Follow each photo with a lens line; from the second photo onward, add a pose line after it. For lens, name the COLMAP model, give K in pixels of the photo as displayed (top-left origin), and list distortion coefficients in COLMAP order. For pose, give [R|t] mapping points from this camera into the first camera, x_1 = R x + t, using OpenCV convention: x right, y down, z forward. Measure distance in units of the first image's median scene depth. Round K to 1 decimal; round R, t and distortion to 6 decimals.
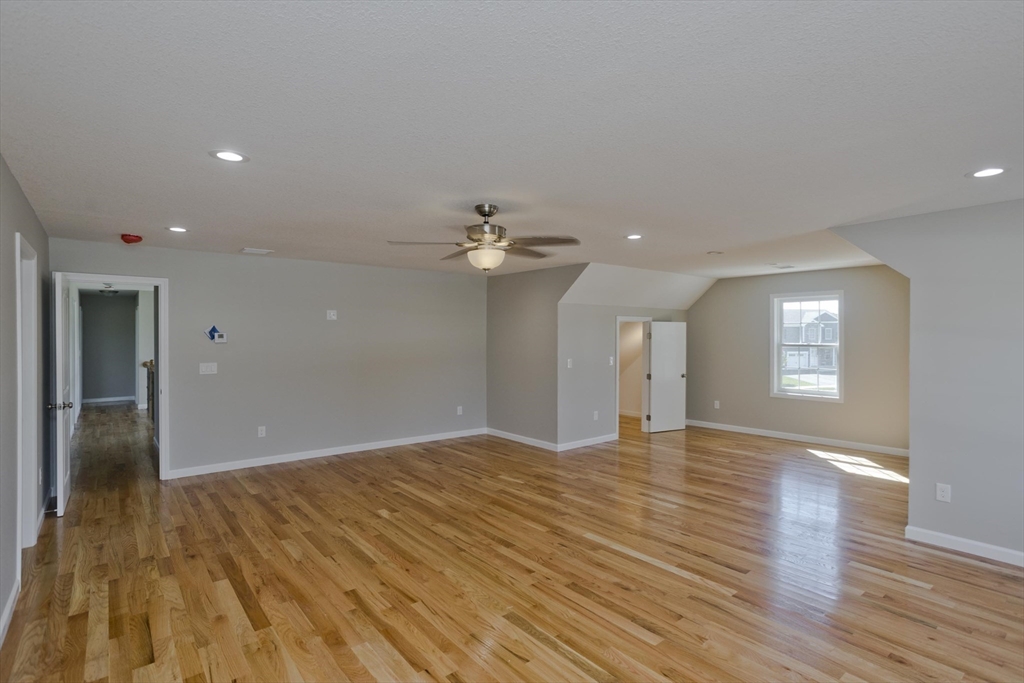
lens RADIAL K [[500.0, 0, 513.2], [0, 500.0, 336.2], [0, 0, 1]] dist [-0.051991, 0.035532]
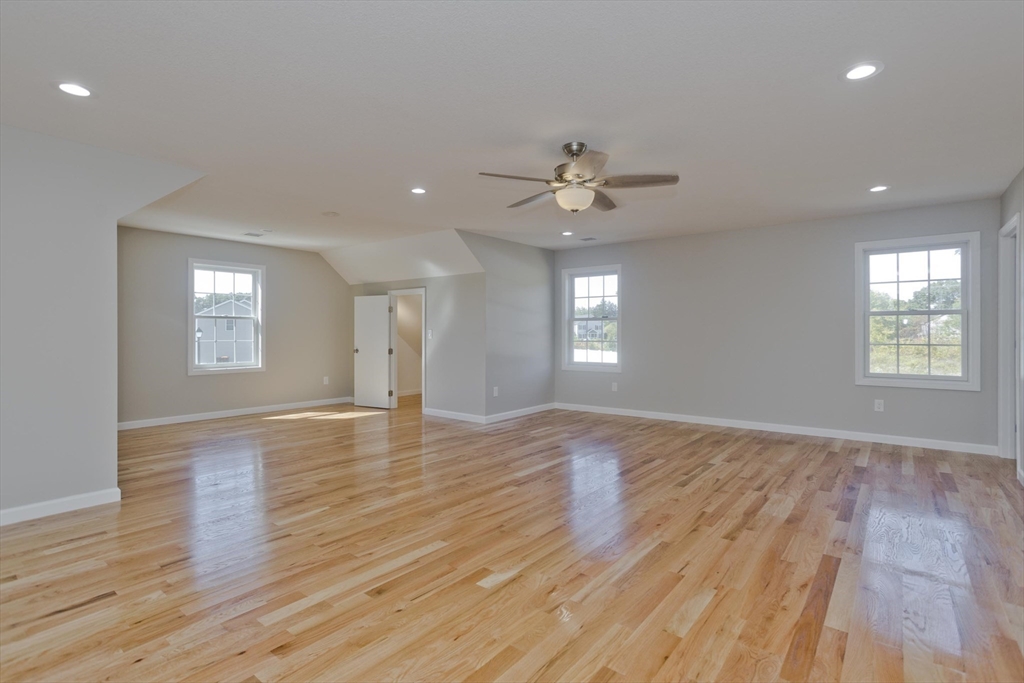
lens RADIAL K [[512.4, 0, 514.6], [0, 512.4, 331.9], [0, 0, 1]] dist [-0.051399, 0.038672]
pose [[-0.222537, 0.005419, 0.974909, -0.704717], [-0.001456, 0.999982, -0.005891, 0.075939], [-0.974923, -0.002731, -0.222525, 0.958924]]
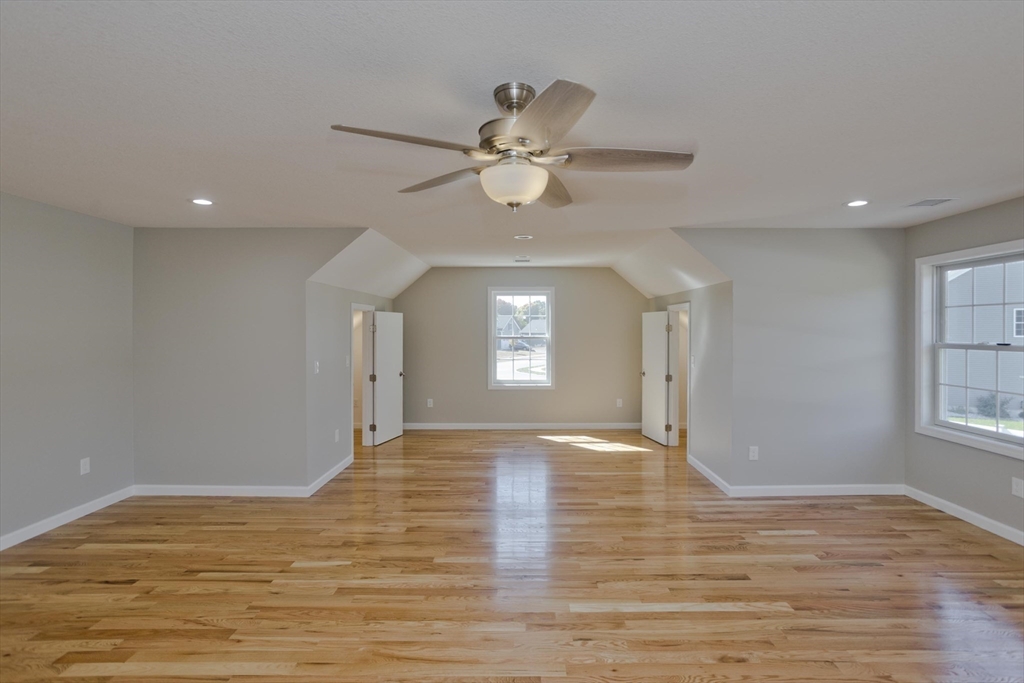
lens RADIAL K [[500.0, 0, 513.2], [0, 500.0, 336.2], [0, 0, 1]] dist [-0.051991, 0.035532]
pose [[0.638911, -0.010137, 0.769214, -0.339357], [0.000566, 0.999919, 0.012707, 0.002696], [-0.769280, -0.007683, 0.638865, 0.473349]]
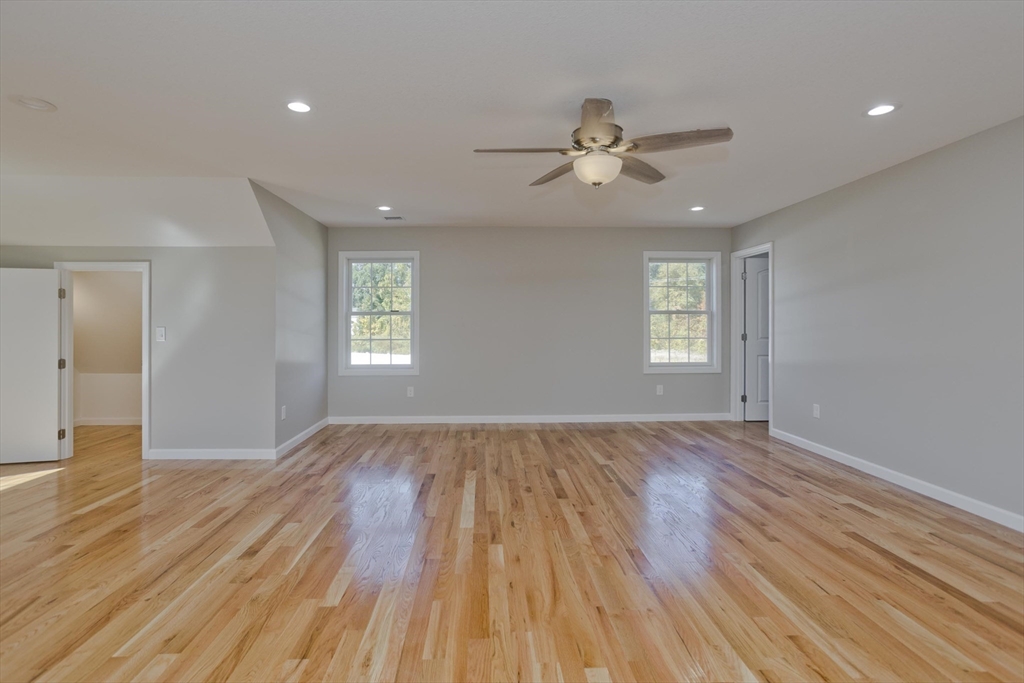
lens RADIAL K [[516.3, 0, 499.6], [0, 516.3, 321.5], [0, 0, 1]] dist [-0.040759, 0.024224]
pose [[-0.801307, 0.009516, 0.598177, -0.294918], [0.004909, 0.999944, -0.009331, 0.062317], [-0.598233, -0.004541, -0.801309, 1.244487]]
